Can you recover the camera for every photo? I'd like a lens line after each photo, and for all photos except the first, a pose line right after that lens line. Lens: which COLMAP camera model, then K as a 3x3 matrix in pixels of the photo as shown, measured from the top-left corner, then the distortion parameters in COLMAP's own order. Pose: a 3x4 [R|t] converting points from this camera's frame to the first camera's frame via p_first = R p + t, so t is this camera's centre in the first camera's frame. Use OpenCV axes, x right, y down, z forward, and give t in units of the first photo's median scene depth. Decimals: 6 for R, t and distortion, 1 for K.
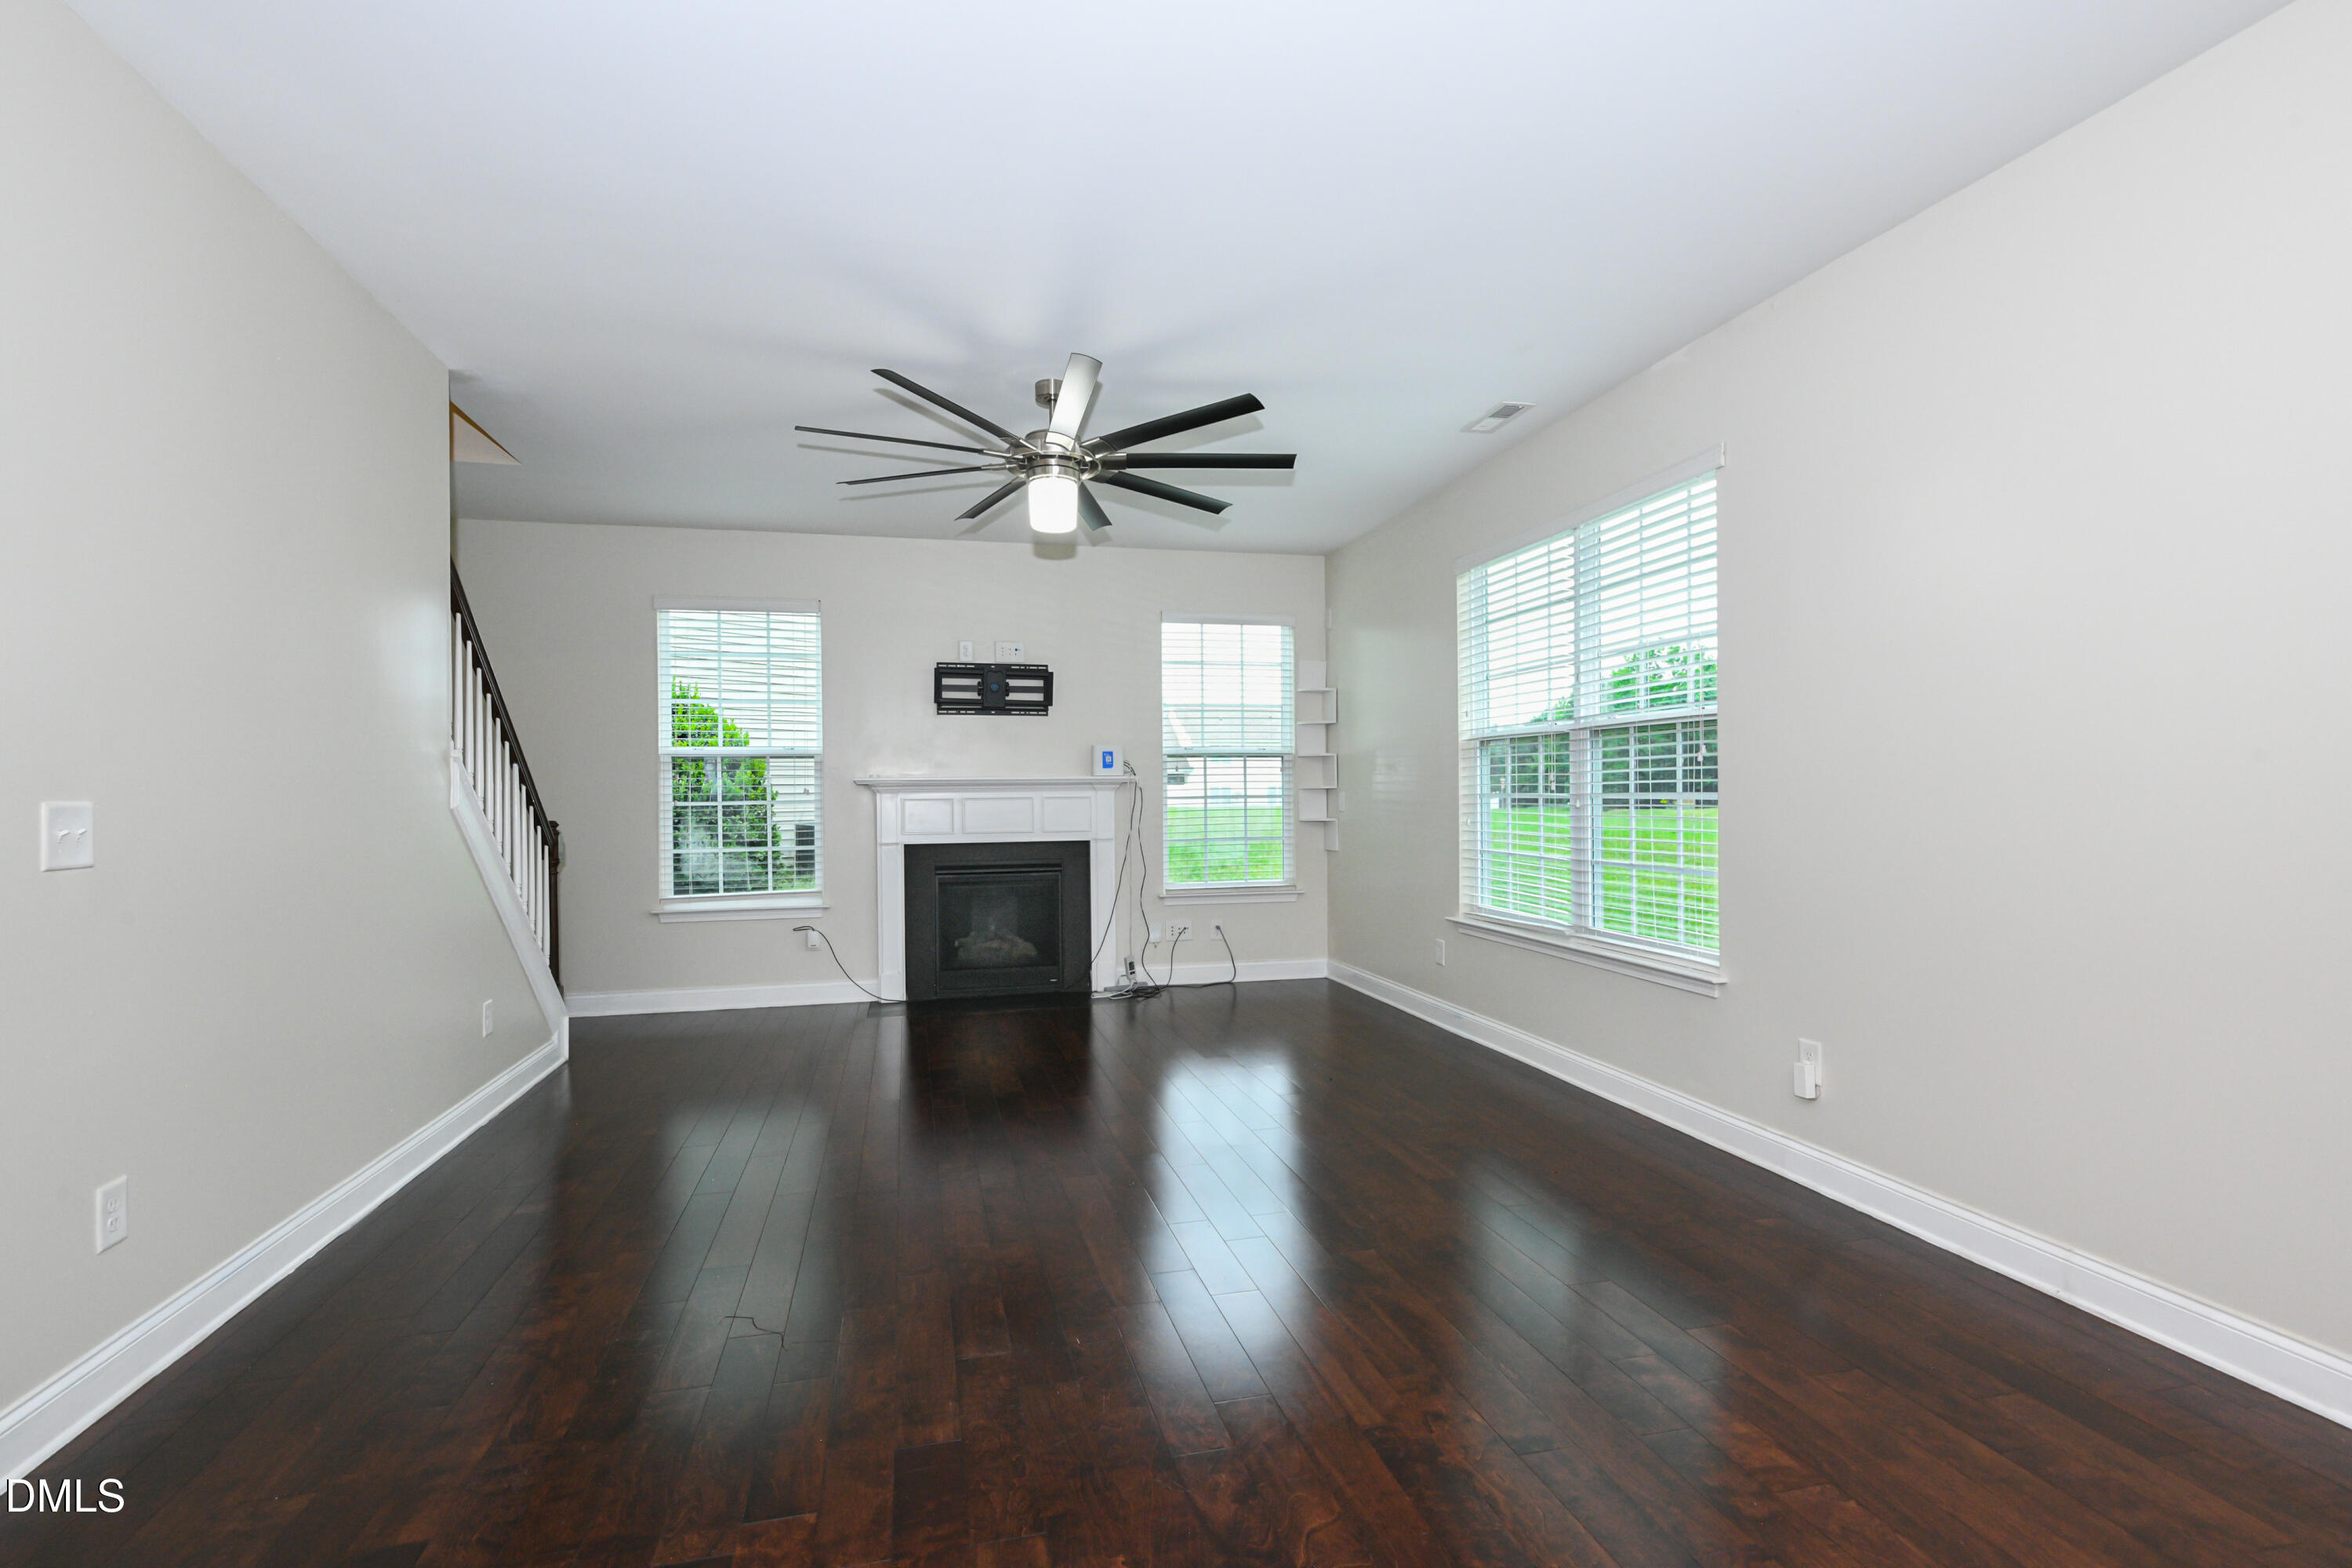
lens RADIAL K [[1114.6, 0, 1188.3], [0, 1114.6, 791.7], [0, 0, 1]] dist [0.006427, -0.006792]
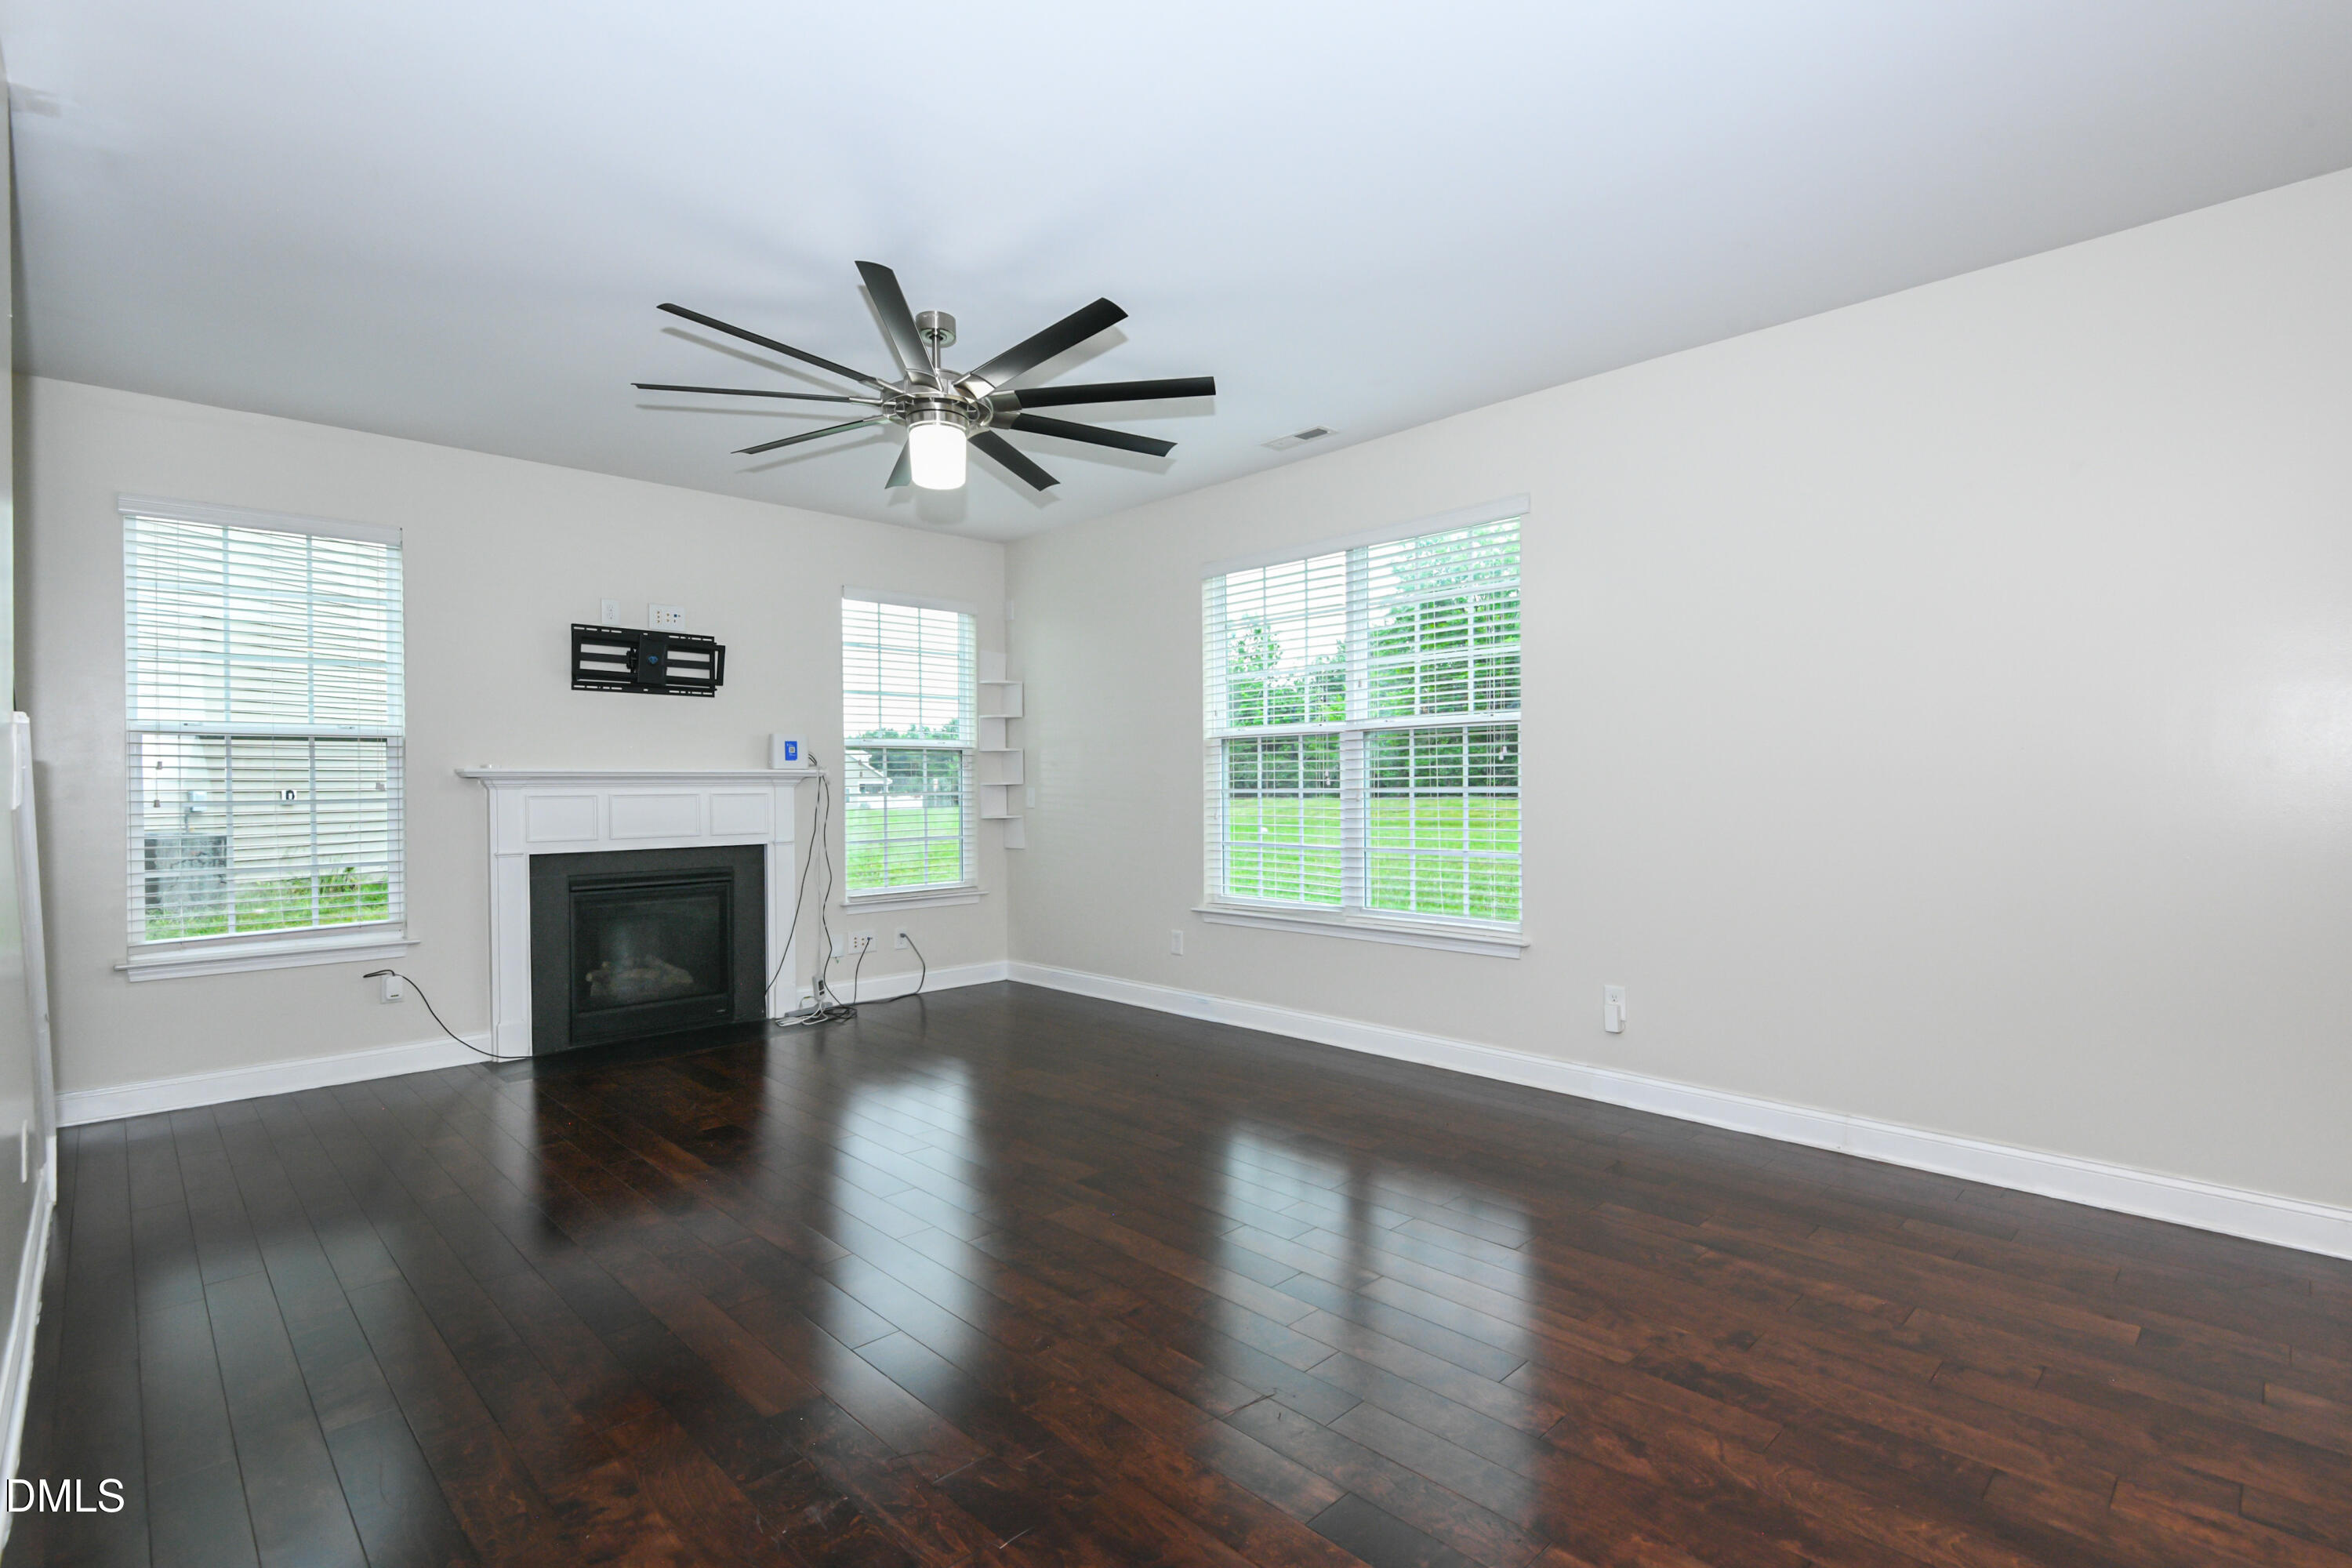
lens RADIAL K [[1114.6, 0, 1186.0], [0, 1114.6, 789.4], [0, 0, 1]] dist [0.006427, -0.006792]
pose [[0.858010, 0.000445, 0.513632, -0.261762], [0.000697, 0.999998, -0.002031, 0.003669], [-0.513632, 0.002100, 0.858008, 0.097082]]
